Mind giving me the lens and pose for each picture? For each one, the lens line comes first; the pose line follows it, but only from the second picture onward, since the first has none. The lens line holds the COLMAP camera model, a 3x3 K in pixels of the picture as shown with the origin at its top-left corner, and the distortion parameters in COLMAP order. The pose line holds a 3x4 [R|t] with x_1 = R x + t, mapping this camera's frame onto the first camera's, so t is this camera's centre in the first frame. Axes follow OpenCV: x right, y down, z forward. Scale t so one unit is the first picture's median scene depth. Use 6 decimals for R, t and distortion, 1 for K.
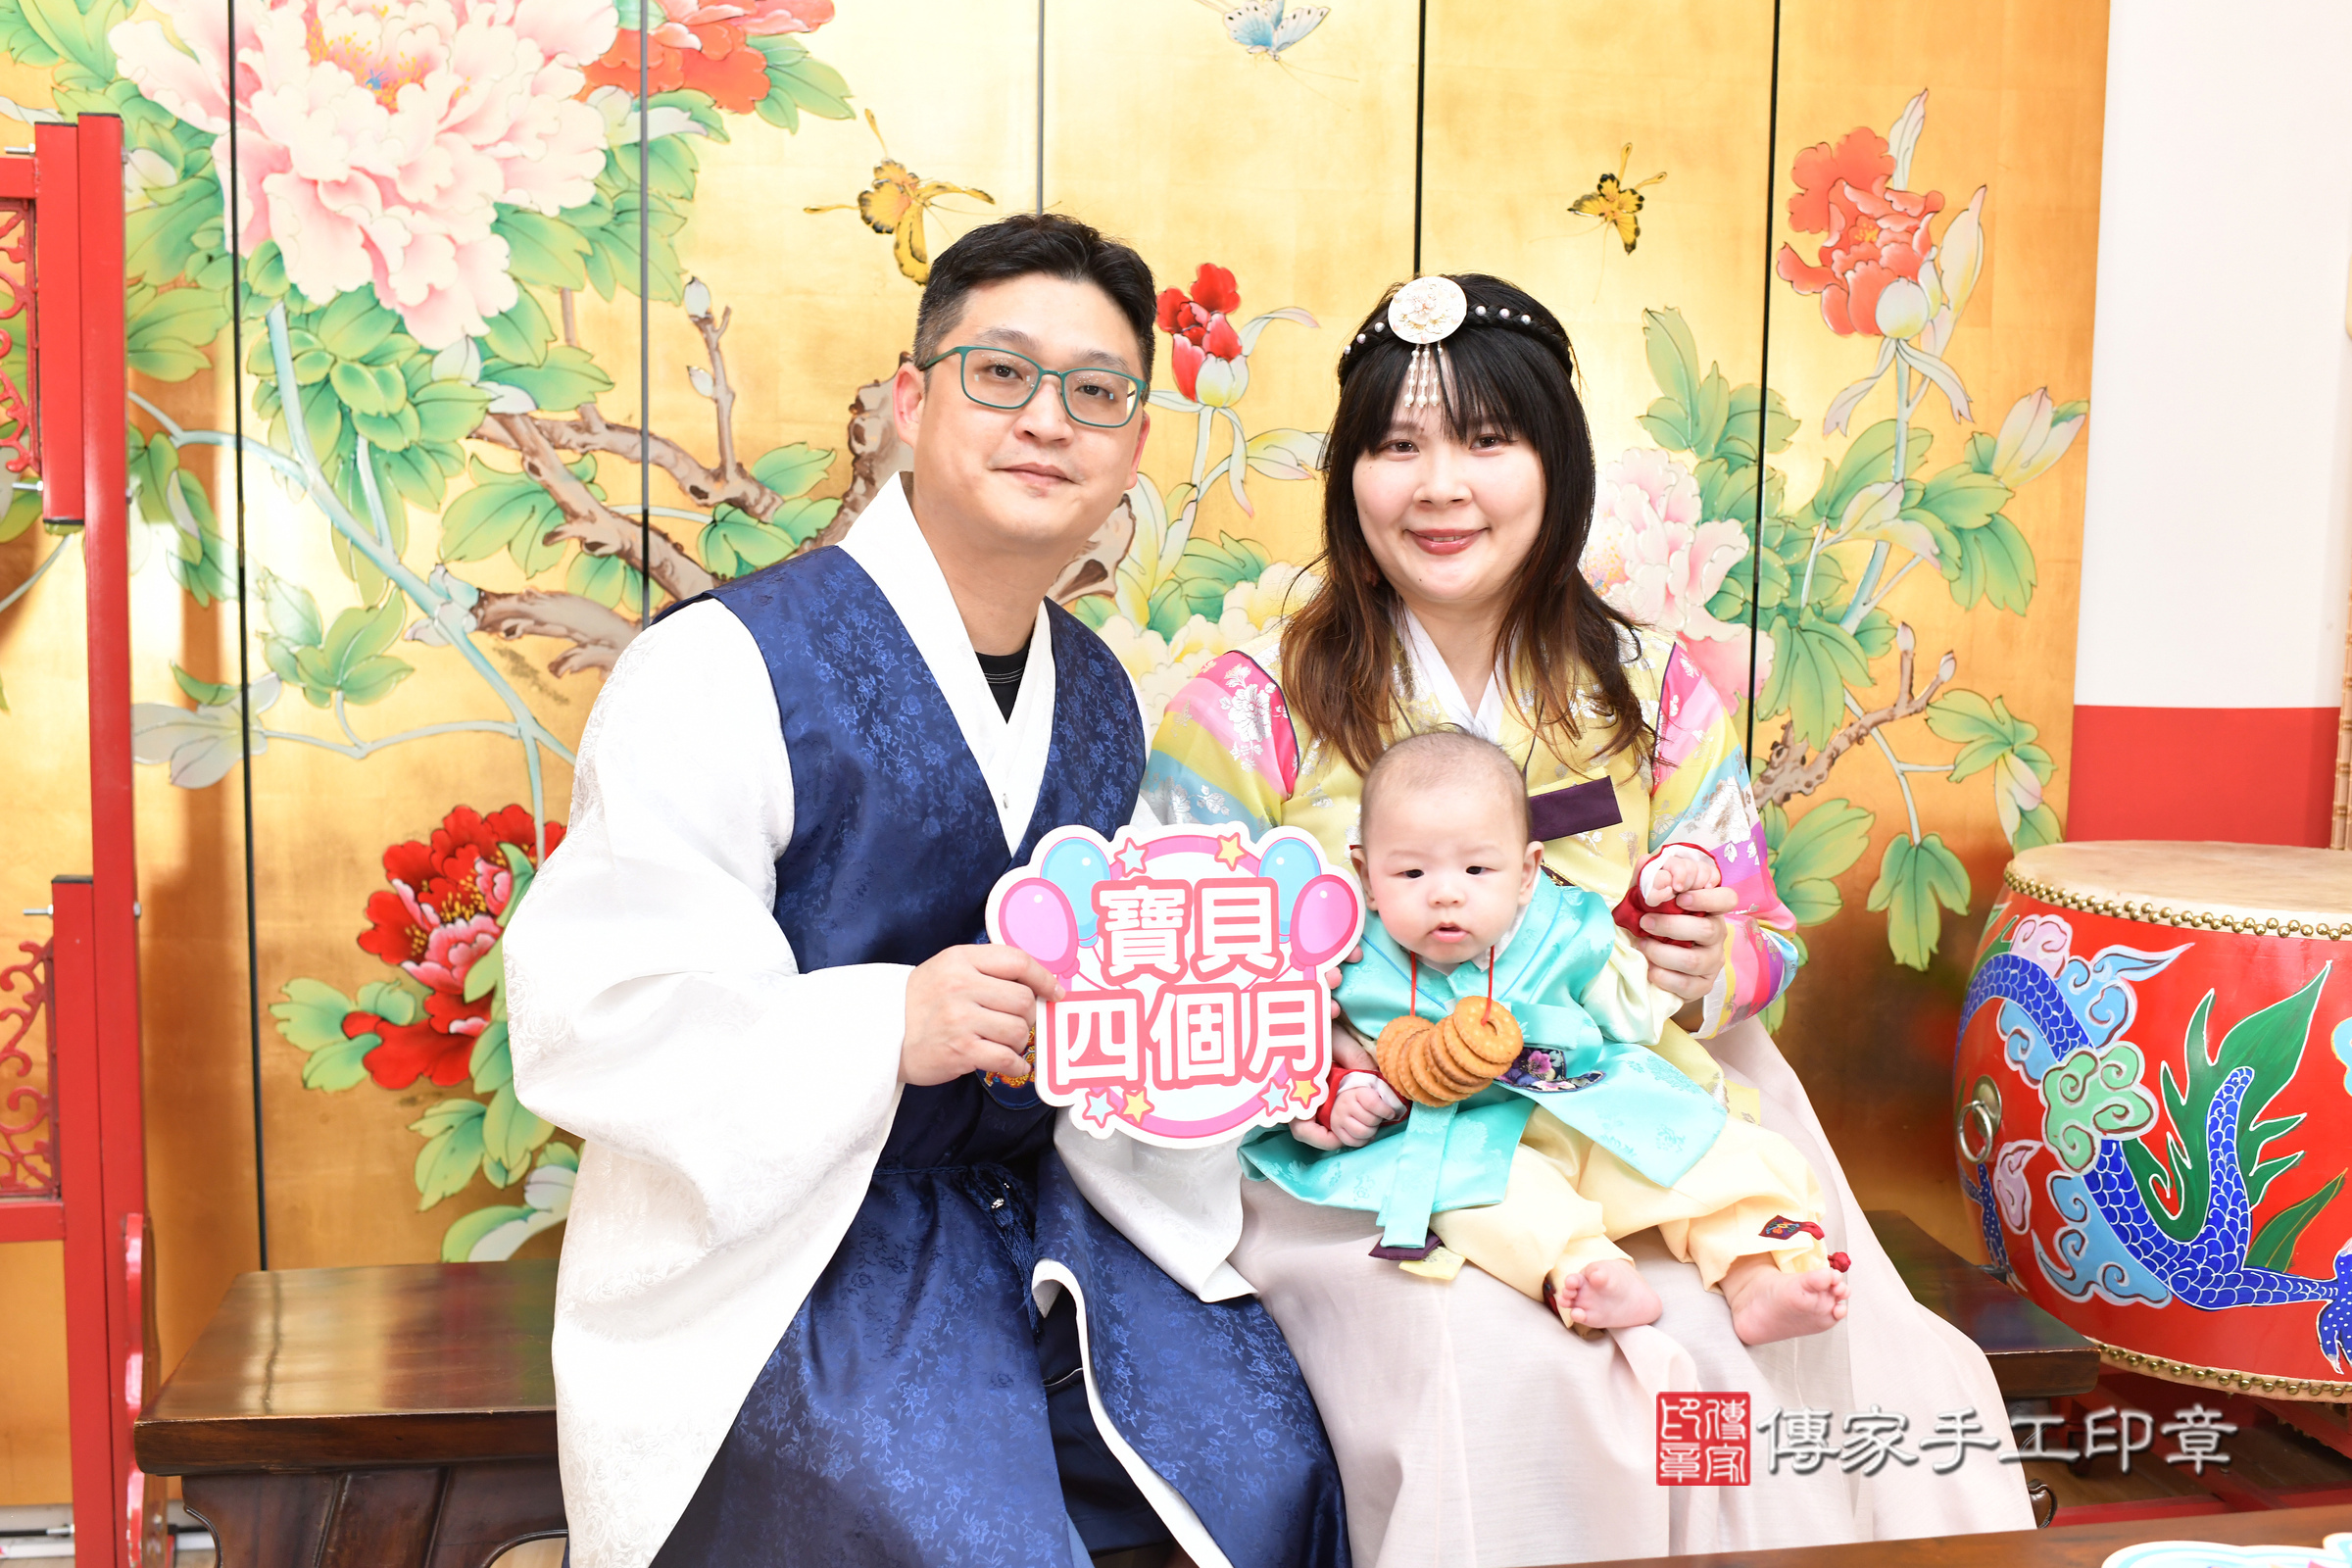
lens RADIAL K [[2455.6, 0, 1159.3], [0, 2455.6, 822.3], [0, 0, 1]] dist [-0.103114, 0.111240]
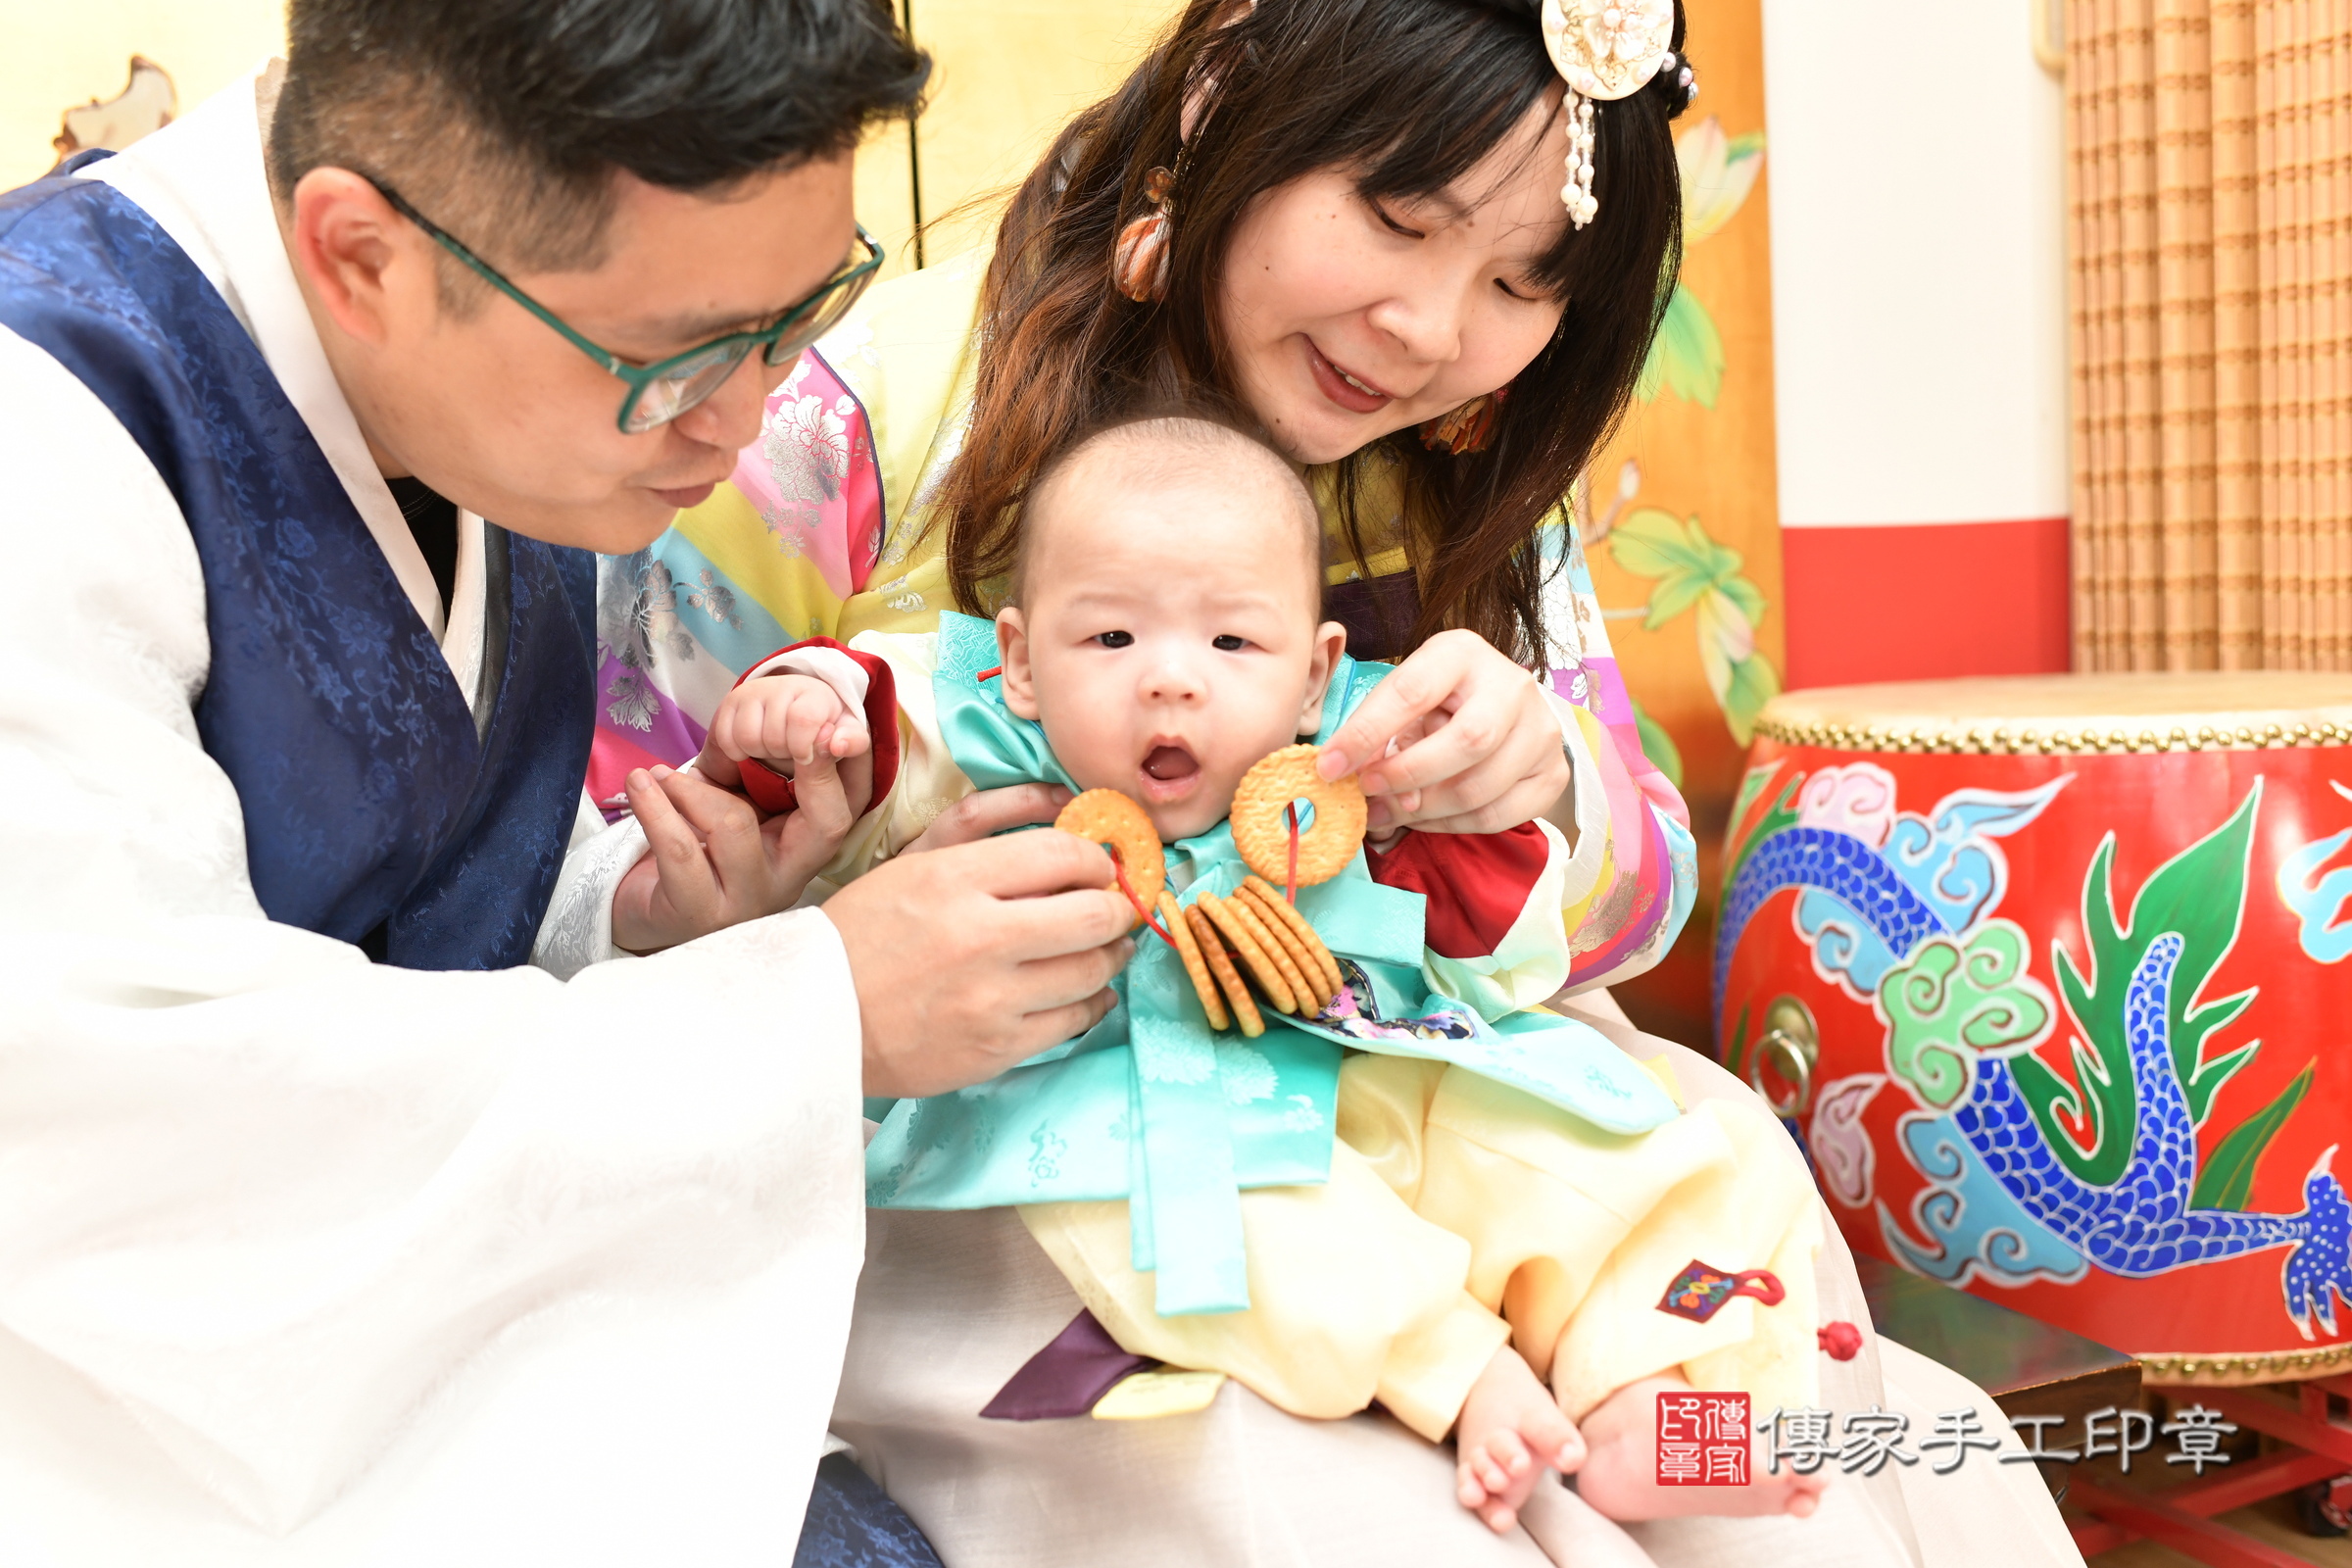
lens RADIAL K [[2384.6, 0, 1157.2], [0, 2384.6, 795.0], [0, 0, 1]] dist [-0.104363, 0.112269]
pose [[0.967857, -0.083821, 0.237122, -0.005919], [0.092779, 0.995324, -0.026856, 0.046683], [-0.233762, 0.047993, 0.971109, 0.356520]]
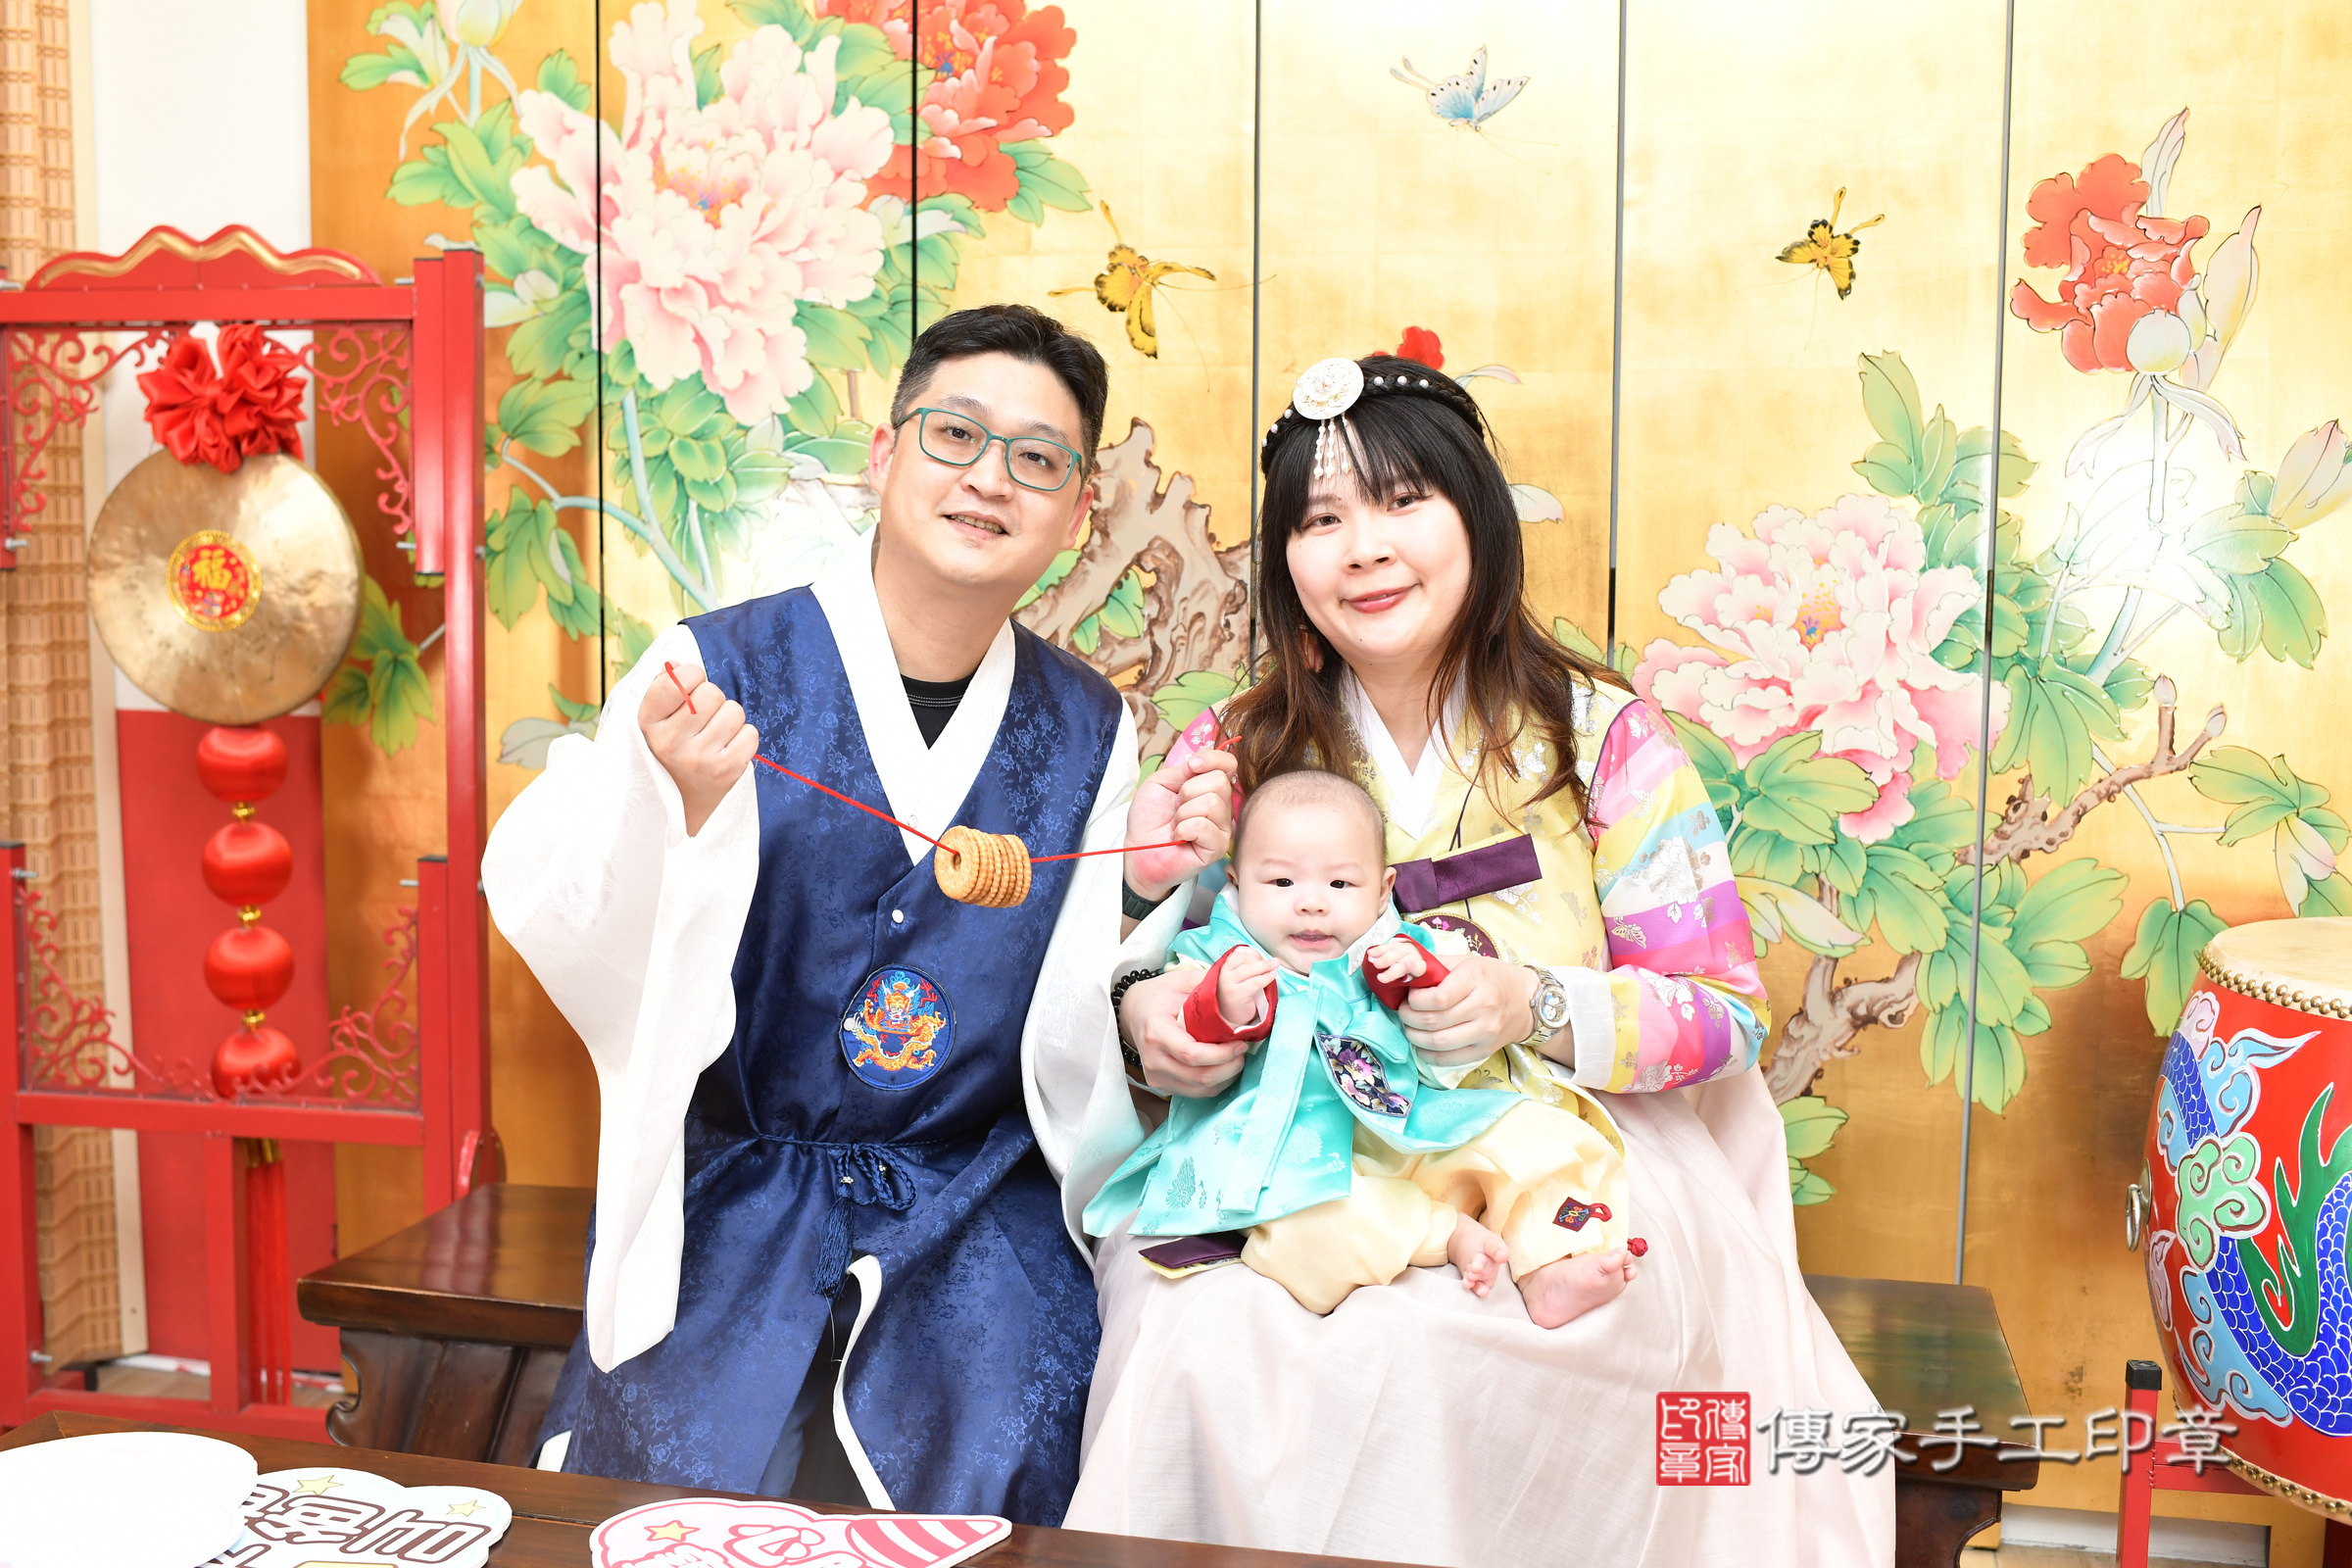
lens RADIAL K [[2451.7, 0, 1120.2], [0, 2451.7, 791.7], [0, 0, 1]] dist [-0.107050, 0.125220]
pose [[0.919358, 0.034082, -0.391943, 0.341628], [-0.040665, 0.999137, -0.008506, -0.013795], [0.391315, 0.023759, 0.919950, -0.018612]]
